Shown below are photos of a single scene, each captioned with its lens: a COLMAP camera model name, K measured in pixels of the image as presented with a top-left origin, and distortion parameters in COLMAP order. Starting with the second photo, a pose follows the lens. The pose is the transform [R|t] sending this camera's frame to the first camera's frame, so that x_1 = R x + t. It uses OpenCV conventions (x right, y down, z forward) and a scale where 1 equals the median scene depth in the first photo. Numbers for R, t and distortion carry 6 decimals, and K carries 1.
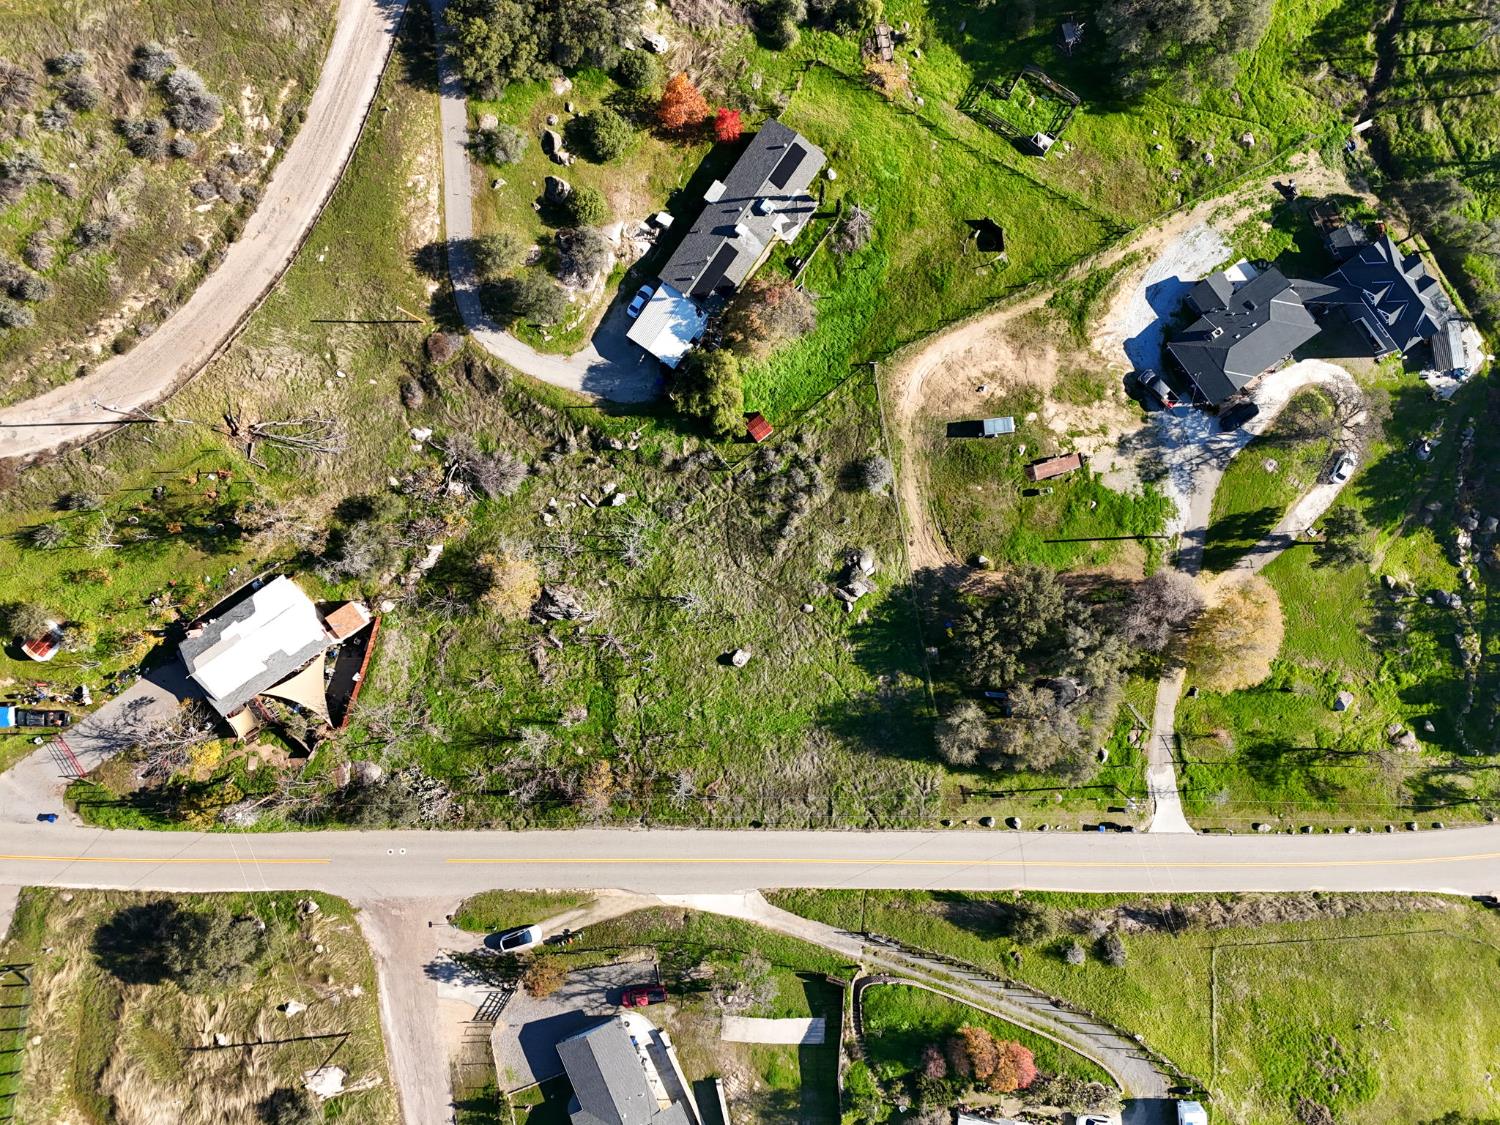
lens RADIAL K [[1091.2, 0, 755.4], [0, 1091.2, 558.7], [0, 0, 1]] dist [0.076397, -0.064156]
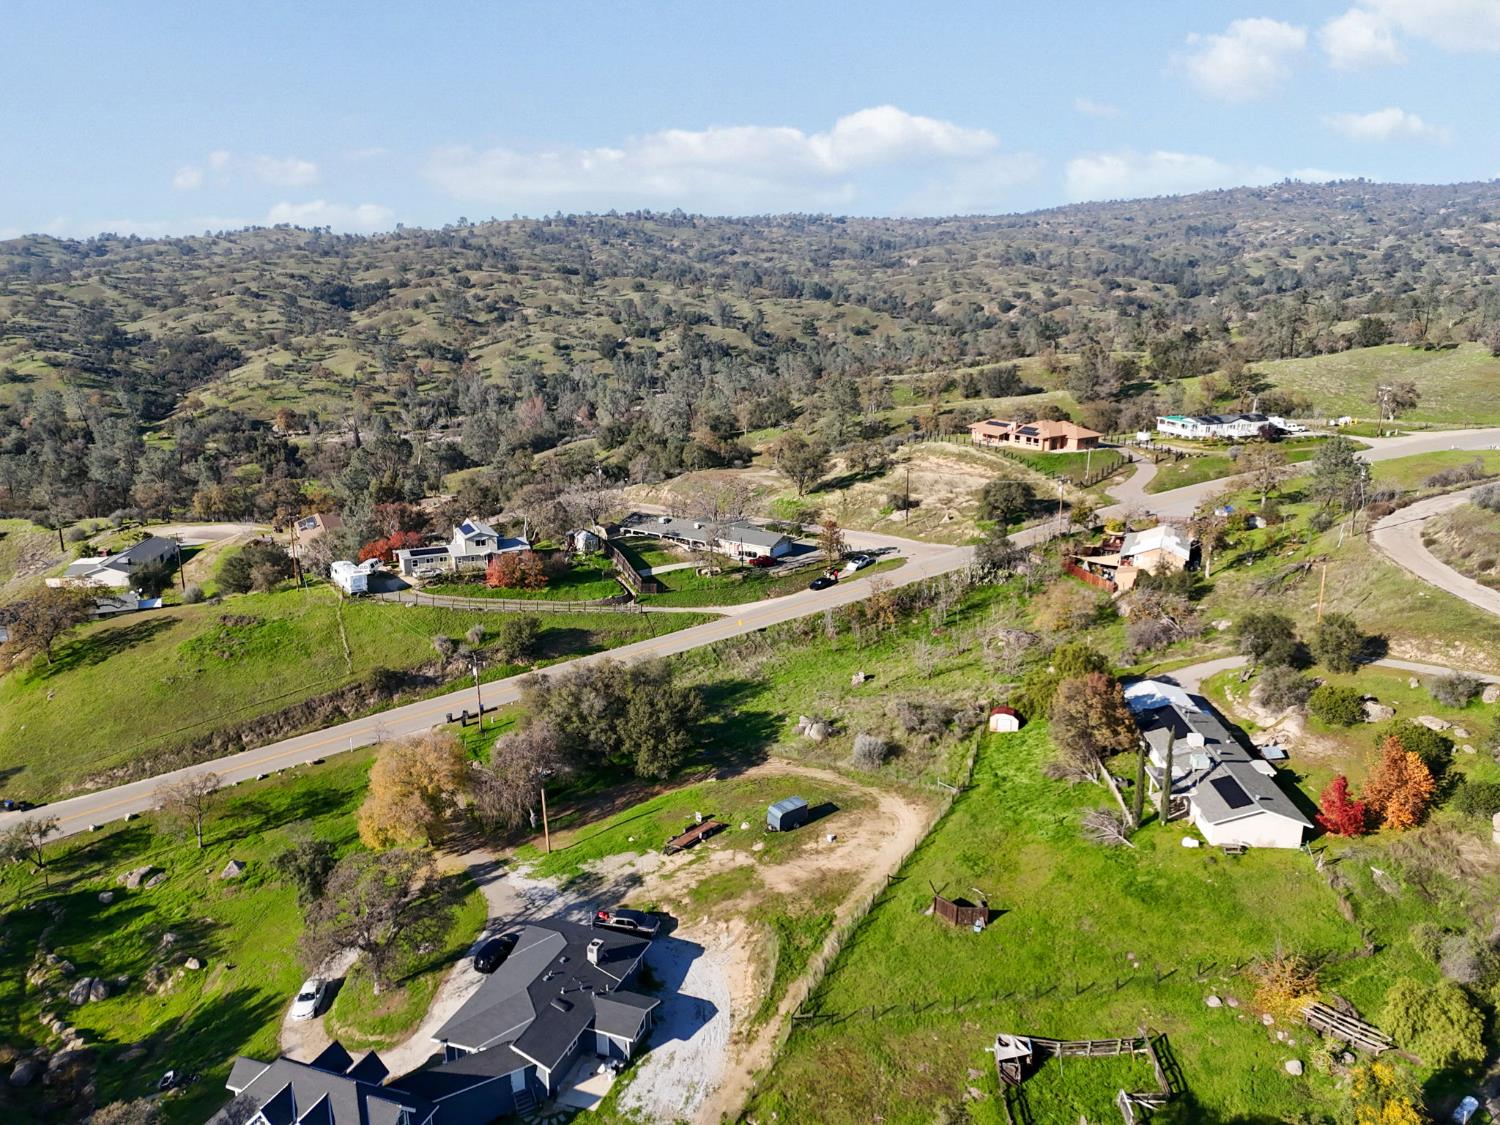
lens RADIAL K [[1091.2, 0, 750.5], [0, 1091.2, 578.5], [0, 0, 1]] dist [0.076397, -0.064156]
pose [[-0.838494, 0.181700, -0.513724, 0.621685], [-0.544404, -0.238690, 0.804146, -0.703754], [0.023493, 0.953945, 0.299059, 0.598360]]
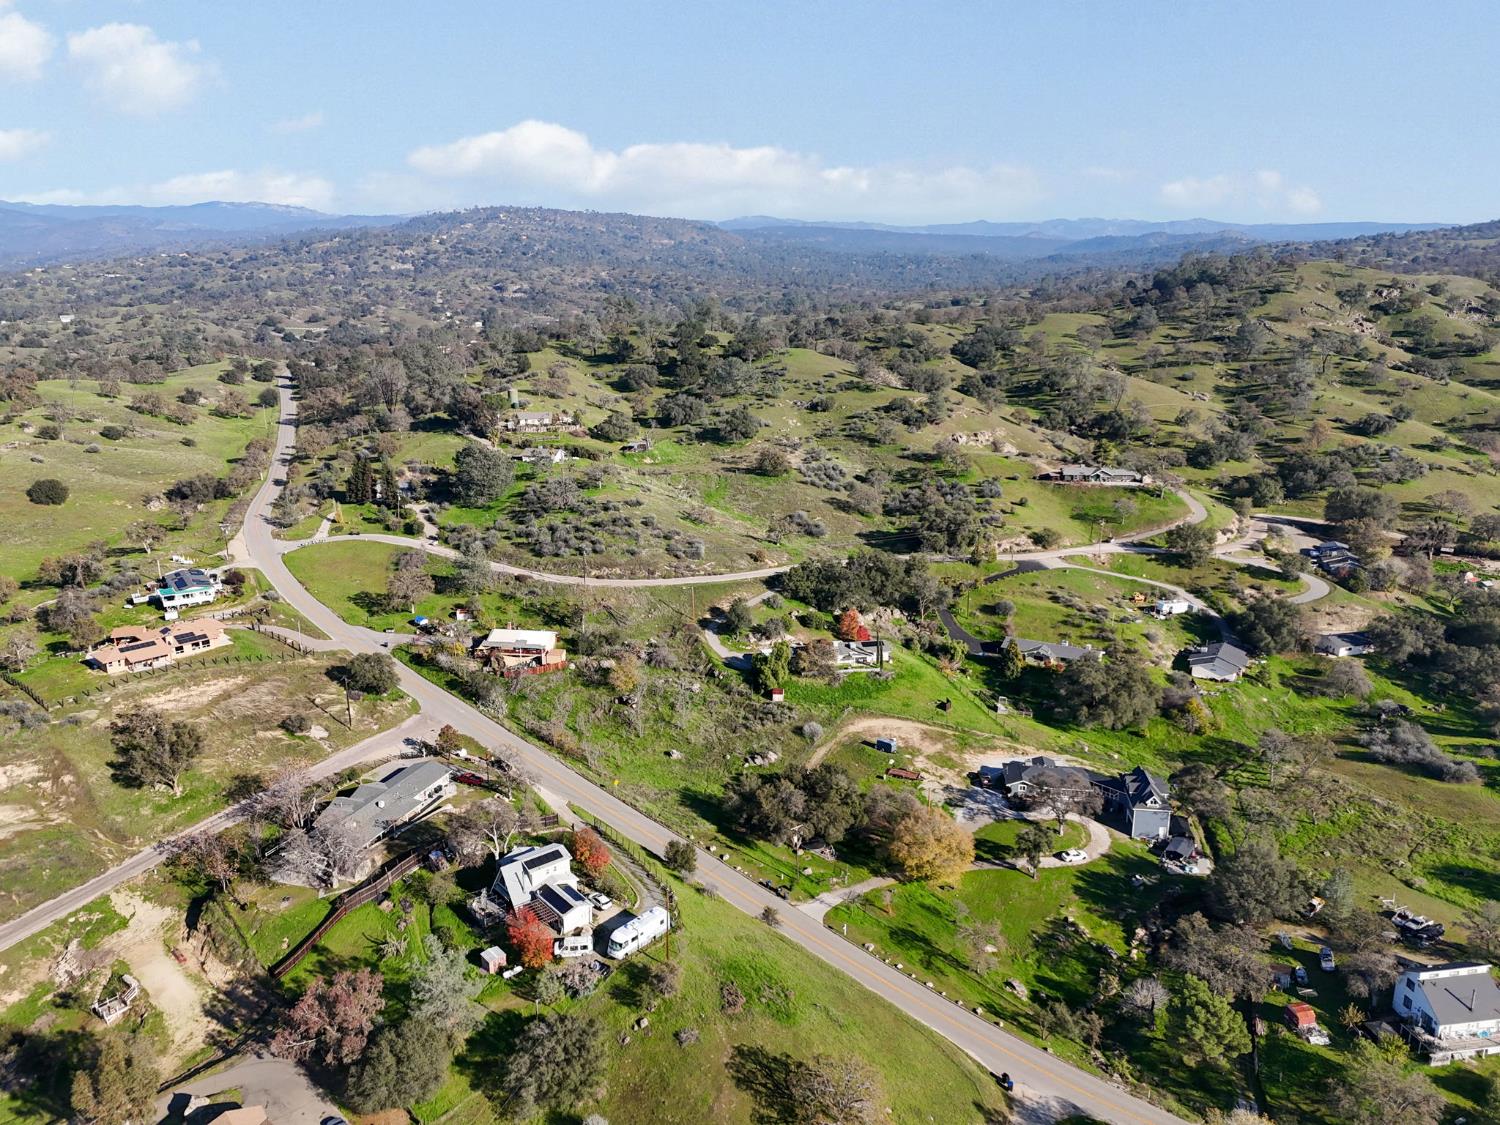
lens RADIAL K [[1091.2, 0, 751.3], [0, 1091.2, 551.3], [0, 0, 1]] dist [0.076397, -0.064156]
pose [[0.728295, 0.199309, -0.655639, 1.094947], [-0.684977, 0.184040, -0.704937, 1.126003], [-0.019837, 0.962499, 0.270557, 0.277372]]
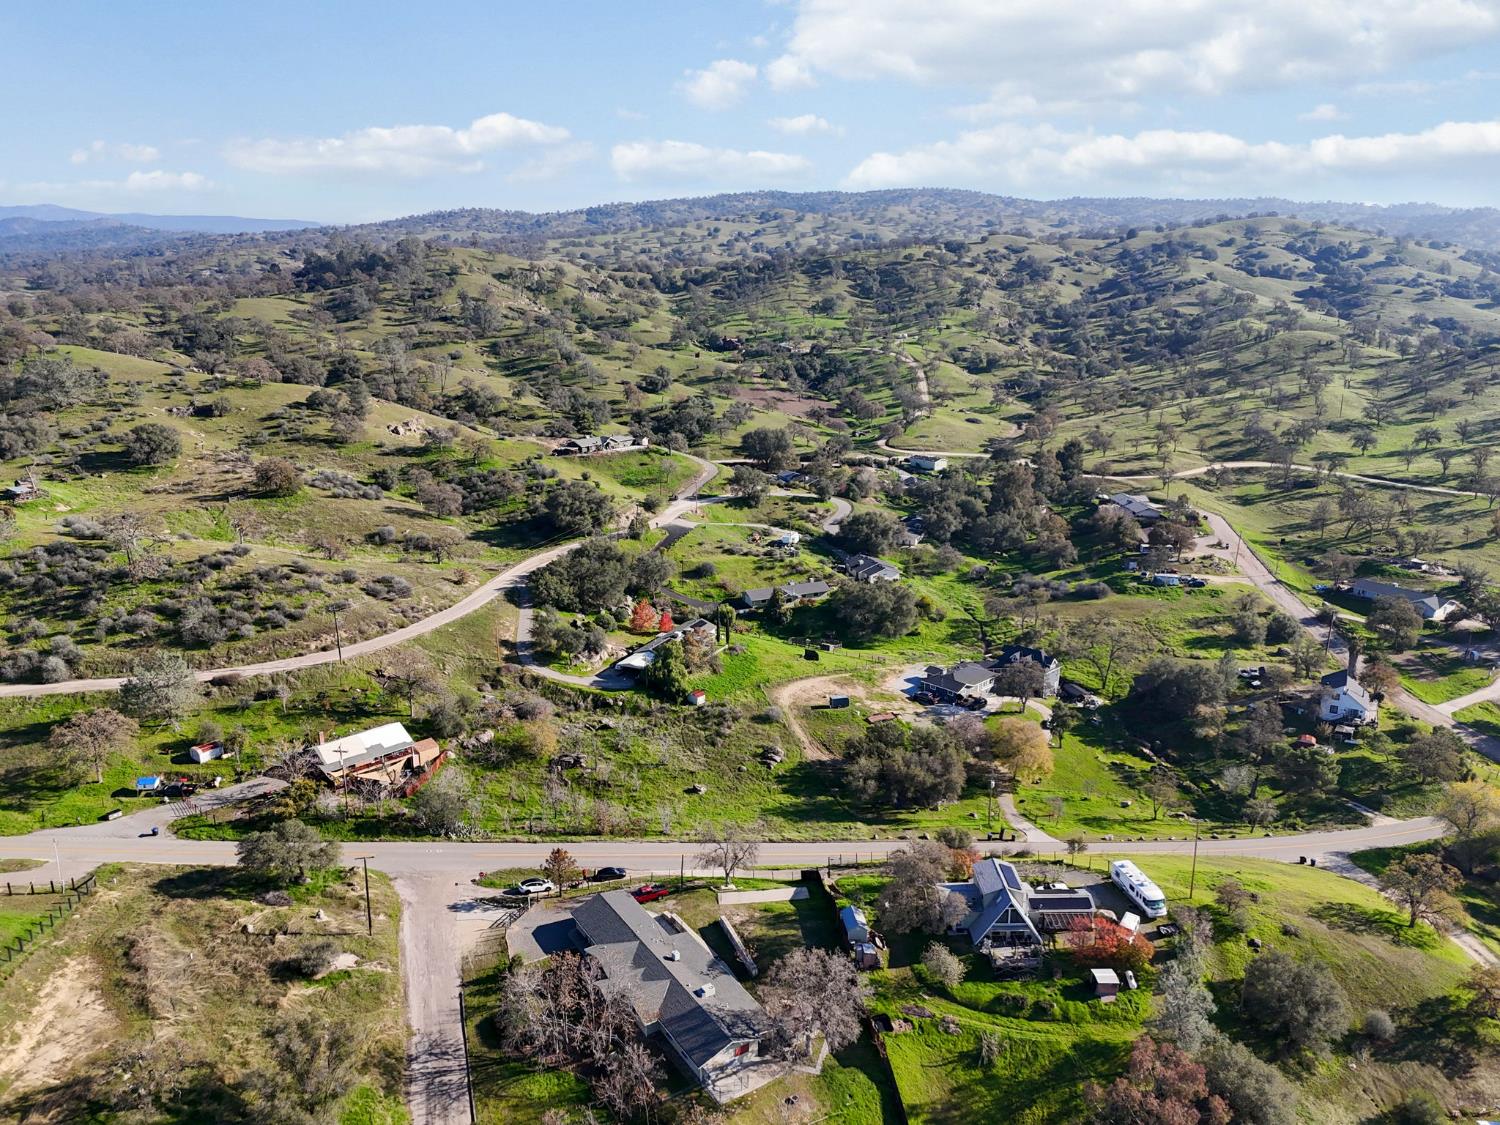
lens RADIAL K [[1091.2, 0, 754.5], [0, 1091.2, 566.5], [0, 0, 1]] dist [0.076397, -0.064156]
pose [[0.987768, -0.013965, 0.155305, -0.161438], [0.153367, 0.266902, -0.951442, 1.380246], [-0.028164, 0.963622, 0.265779, 0.366882]]
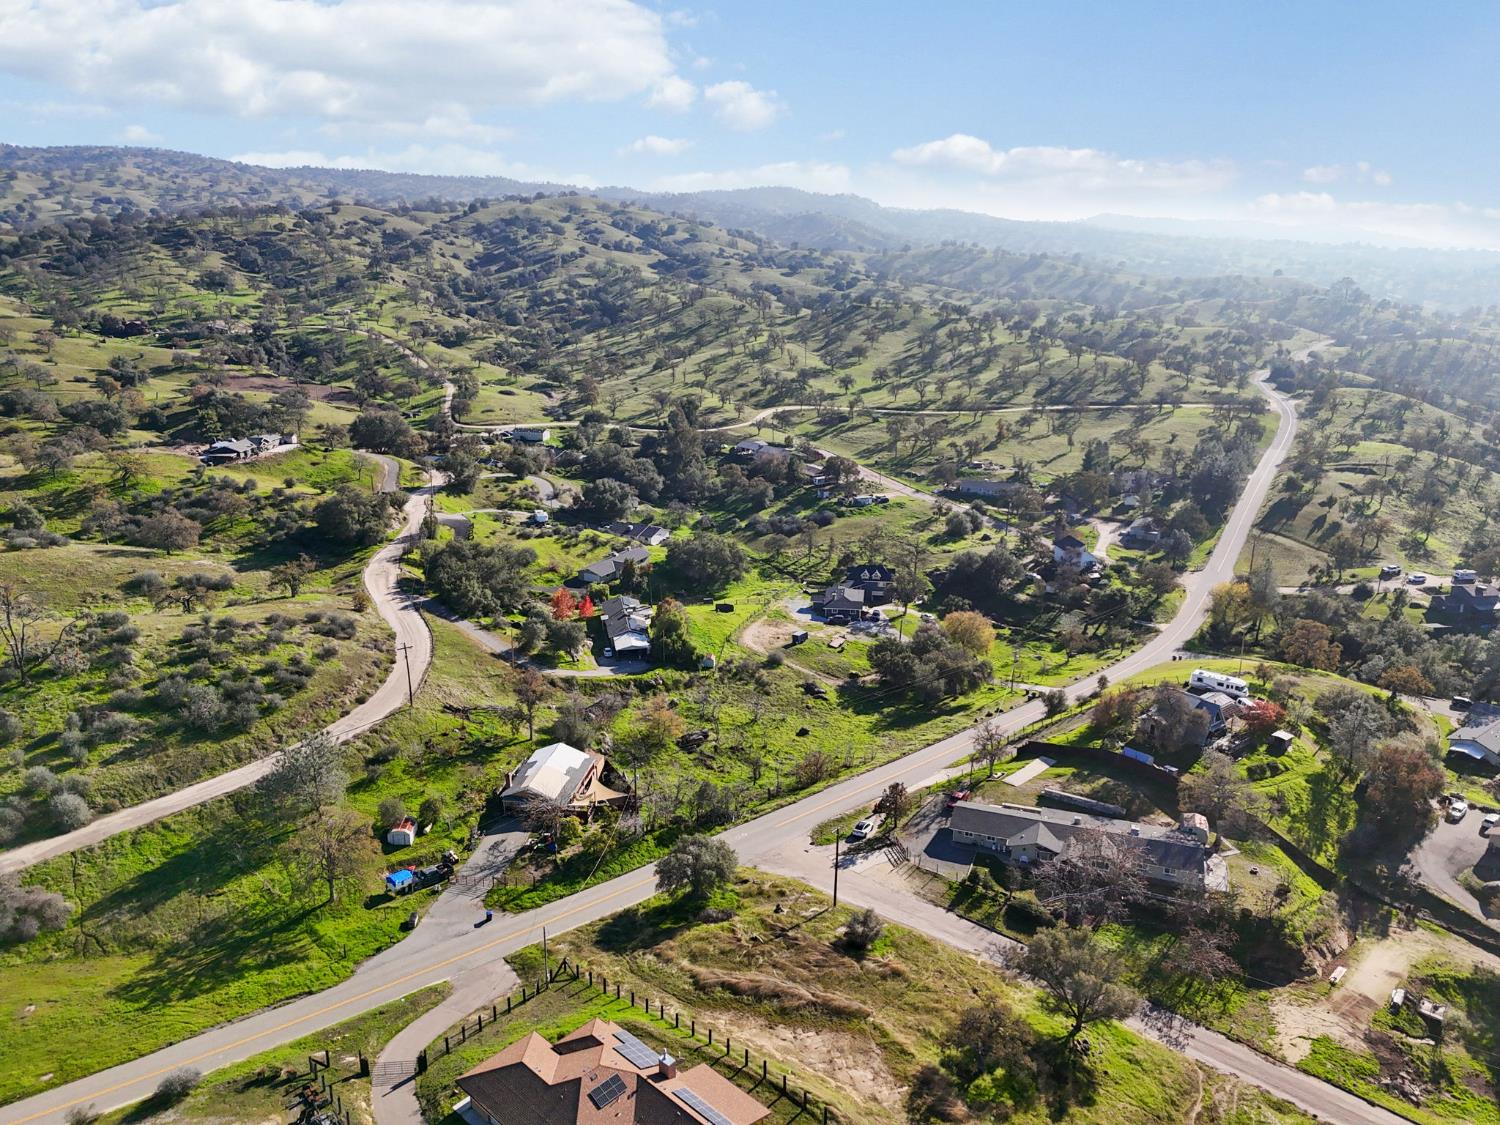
lens RADIAL K [[1091.2, 0, 752.2], [0, 1091.2, 559.6], [0, 0, 1]] dist [0.076397, -0.064156]
pose [[0.682902, -0.178080, 0.708472, -1.098687], [0.730146, 0.197017, -0.654272, 0.985611], [-0.023068, 0.964091, 0.264567, 0.396842]]
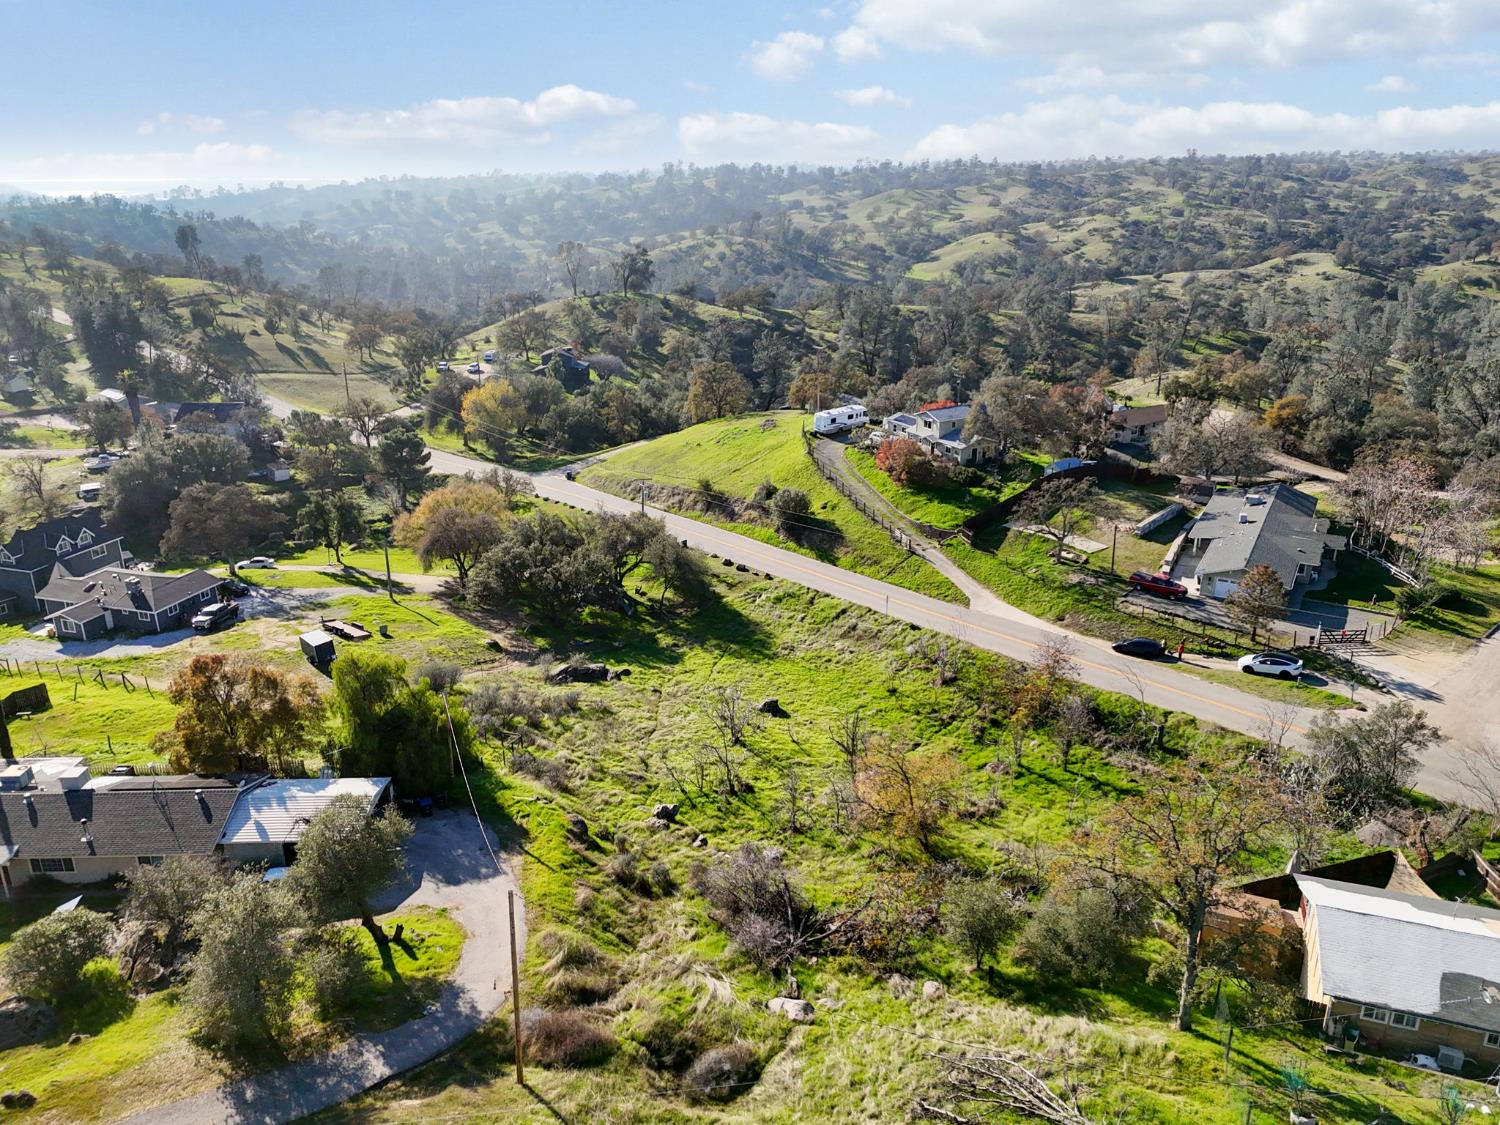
lens RADIAL K [[1091.2, 0, 747.3], [0, 1091.2, 569.1], [0, 0, 1]] dist [0.076397, -0.064156]
pose [[-0.597300, -0.246037, 0.763347, -0.533461], [0.801635, -0.212567, 0.558746, -0.298277], [0.024790, 0.945664, 0.324198, 0.706492]]
